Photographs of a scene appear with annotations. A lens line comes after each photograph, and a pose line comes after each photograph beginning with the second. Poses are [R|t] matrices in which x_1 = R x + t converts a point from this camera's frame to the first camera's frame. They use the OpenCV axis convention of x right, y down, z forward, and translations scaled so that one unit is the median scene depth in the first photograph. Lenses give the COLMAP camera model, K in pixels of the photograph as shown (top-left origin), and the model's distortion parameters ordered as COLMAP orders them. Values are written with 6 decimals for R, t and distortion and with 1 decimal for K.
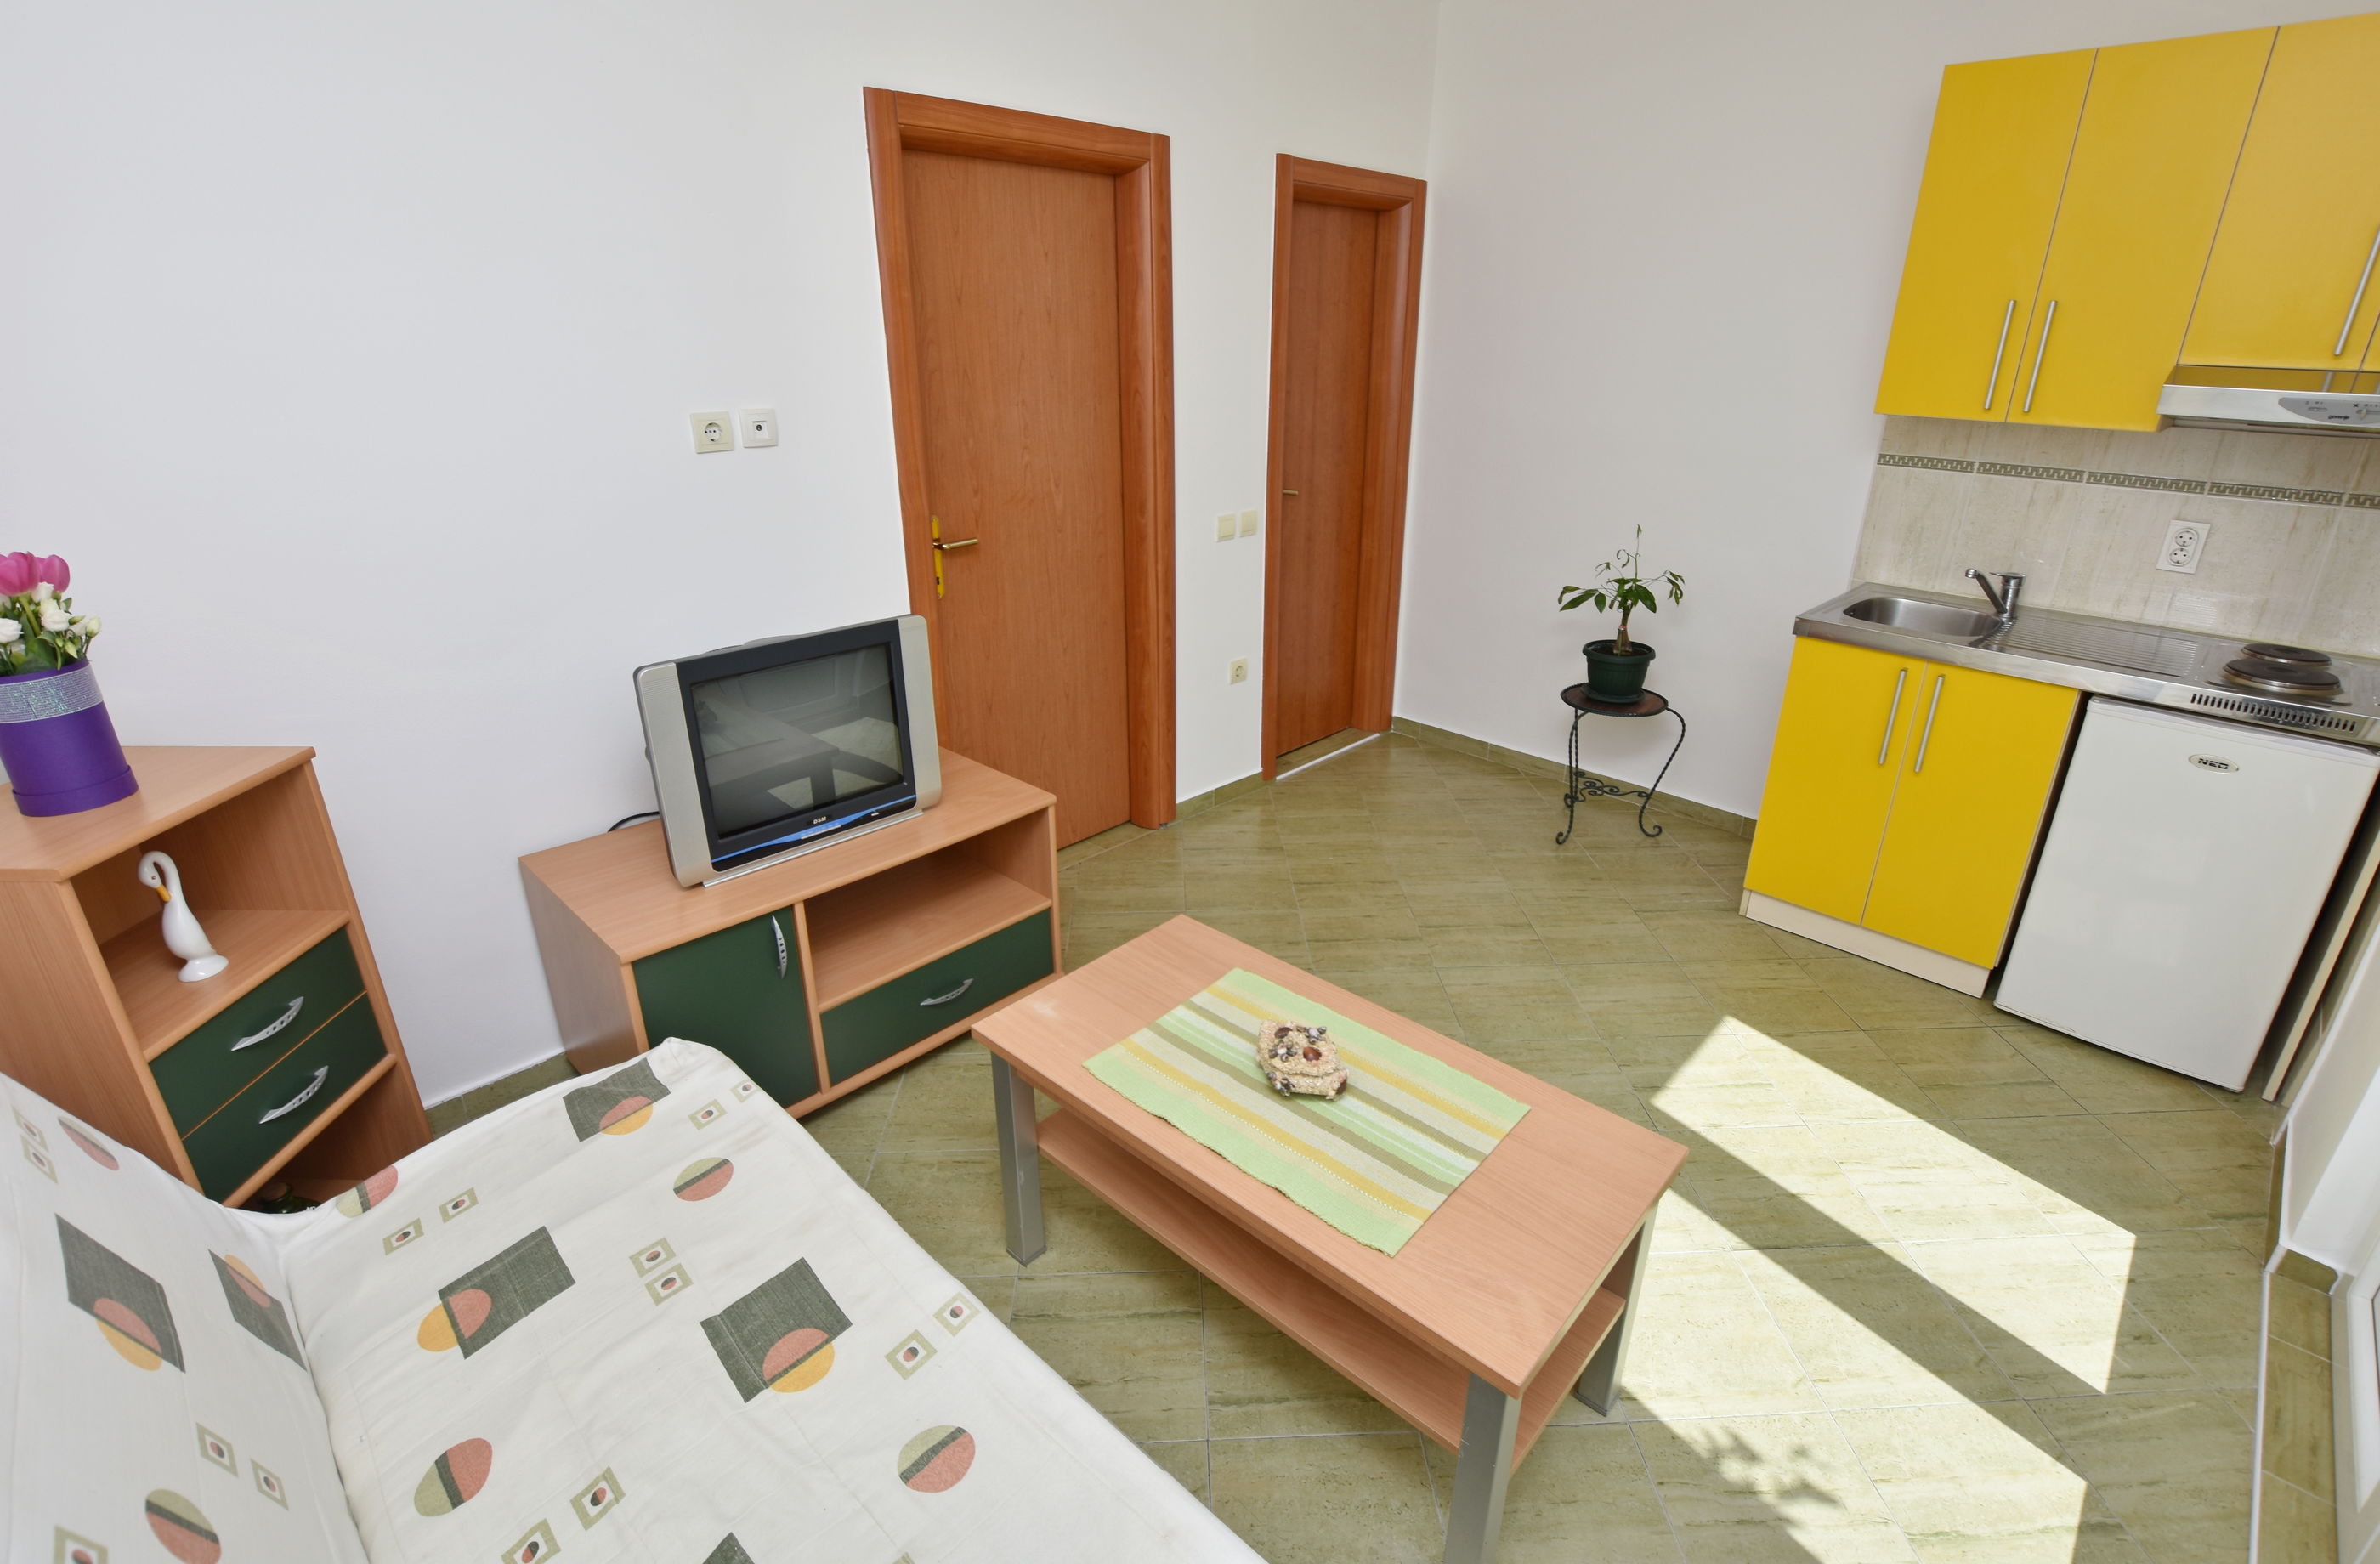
lens RADIAL K [[1158.5, 0, 1190.0], [0, 1158.5, 782.0], [0, 0, 1]] dist [-0.024686, 0.000592]
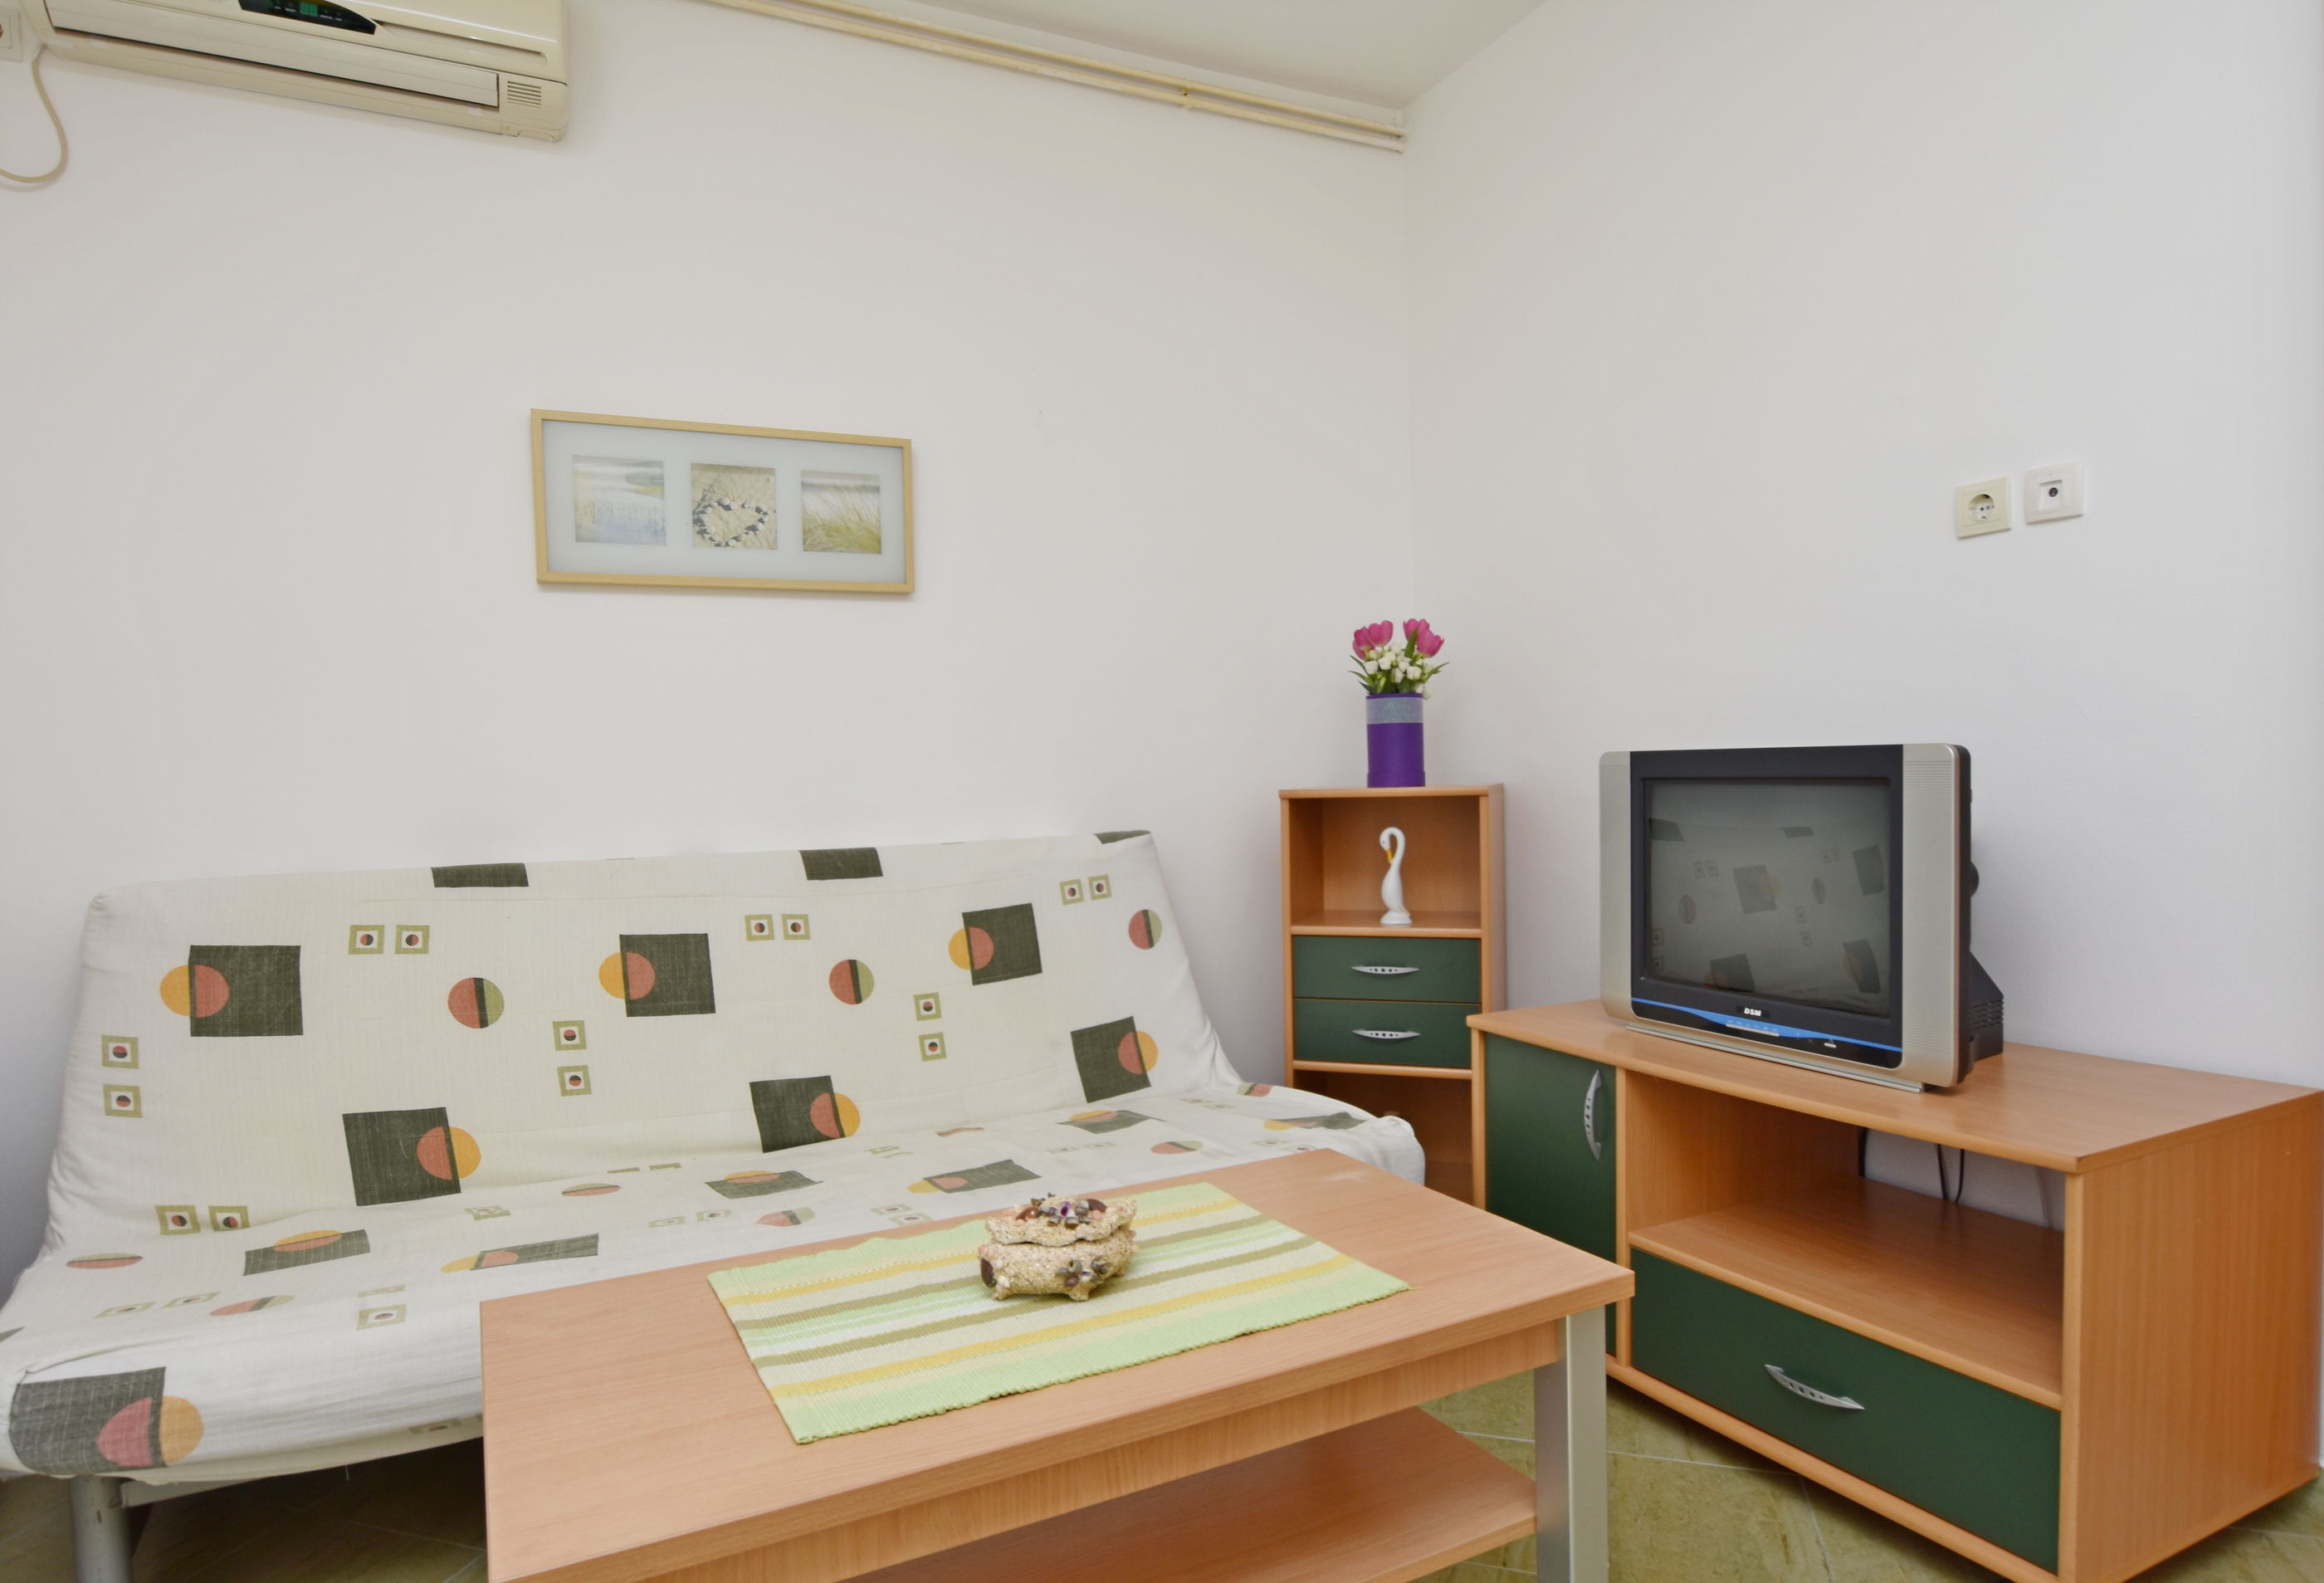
lens RADIAL K [[1394.8, 0, 1162.0], [0, 1394.8, 791.5], [0, 0, 1]] dist [-0.023797, 0.000392]
pose [[-0.302175, 0.023264, -0.952969, 0.822136], [-0.347977, 0.928022, 0.132994, -0.109895], [0.887470, 0.371798, -0.272330, 1.225722]]
